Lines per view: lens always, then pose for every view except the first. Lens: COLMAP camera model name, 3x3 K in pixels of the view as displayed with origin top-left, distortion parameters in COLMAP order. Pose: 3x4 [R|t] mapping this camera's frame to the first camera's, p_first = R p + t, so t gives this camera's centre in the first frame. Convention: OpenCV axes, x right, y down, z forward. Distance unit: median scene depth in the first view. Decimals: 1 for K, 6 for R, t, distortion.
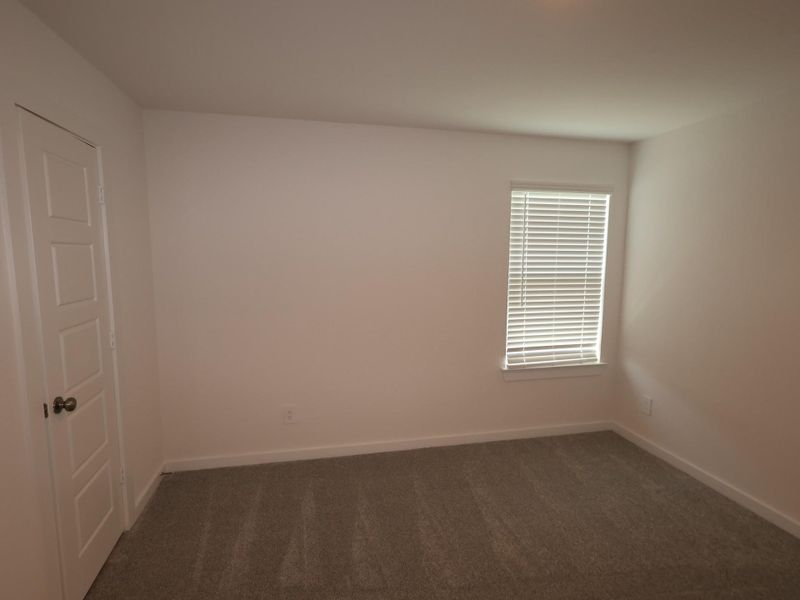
lens RADIAL K [[426.7, 0, 400.0], [0, 426.7, 300.0], [0, 0, 1]] dist [0.000657, 0.001001]
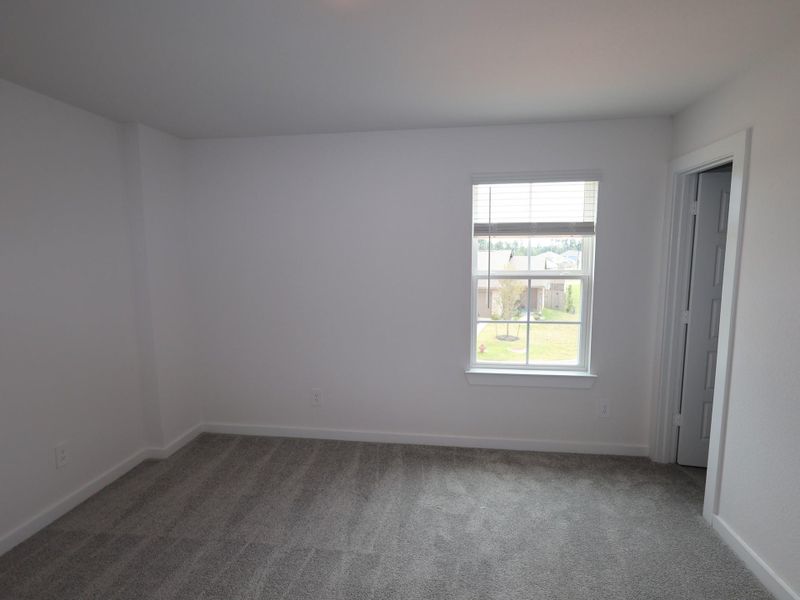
lens RADIAL K [[401.5, 0, 400.0], [0, 401.5, 300.0], [0, 0, 1]] dist [0.002995, 0.000595]
pose [[0.940548, 0.026449, -0.338630, 0.397529], [-0.025221, 0.999650, 0.008028, -0.003907], [0.338723, 0.000990, 0.940885, 0.097908]]
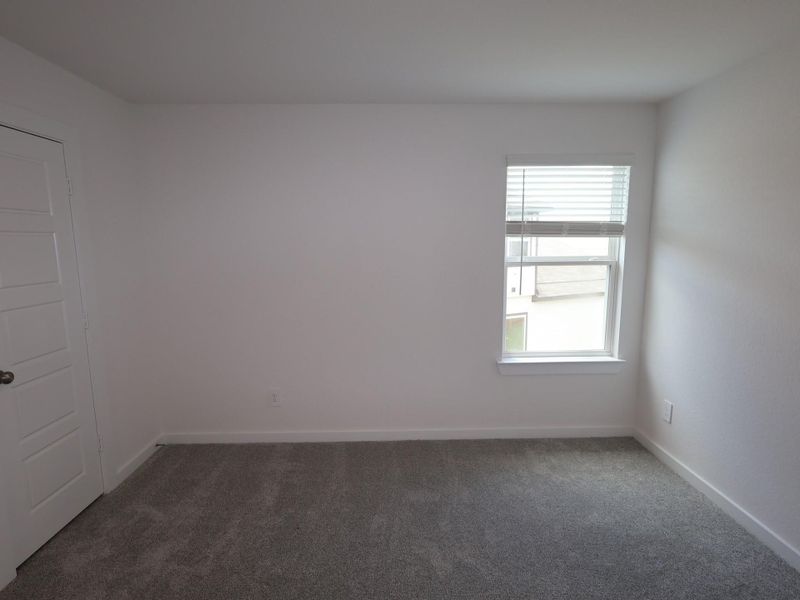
lens RADIAL K [[426.7, 0, 400.0], [0, 426.7, 300.0], [0, 0, 1]] dist [0.000657, 0.001001]
pose [[0.981298, 0.015354, -0.191880, 0.205097], [-0.009327, 0.999436, 0.032274, -0.001086], [0.192267, -0.029881, 0.980888, 0.055006]]
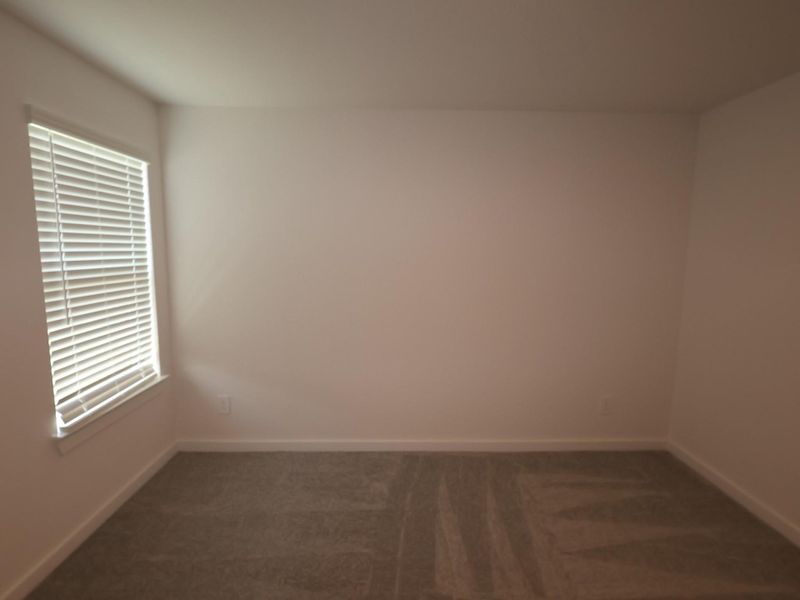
lens RADIAL K [[426.7, 0, 400.0], [0, 426.7, 300.0], [0, 0, 1]] dist [0.000657, 0.001001]
pose [[0.198695, -0.127340, 0.971754, -0.206439], [0.108439, 0.988292, 0.107334, -0.033543], [-0.974044, 0.084049, 0.210177, 0.409132]]
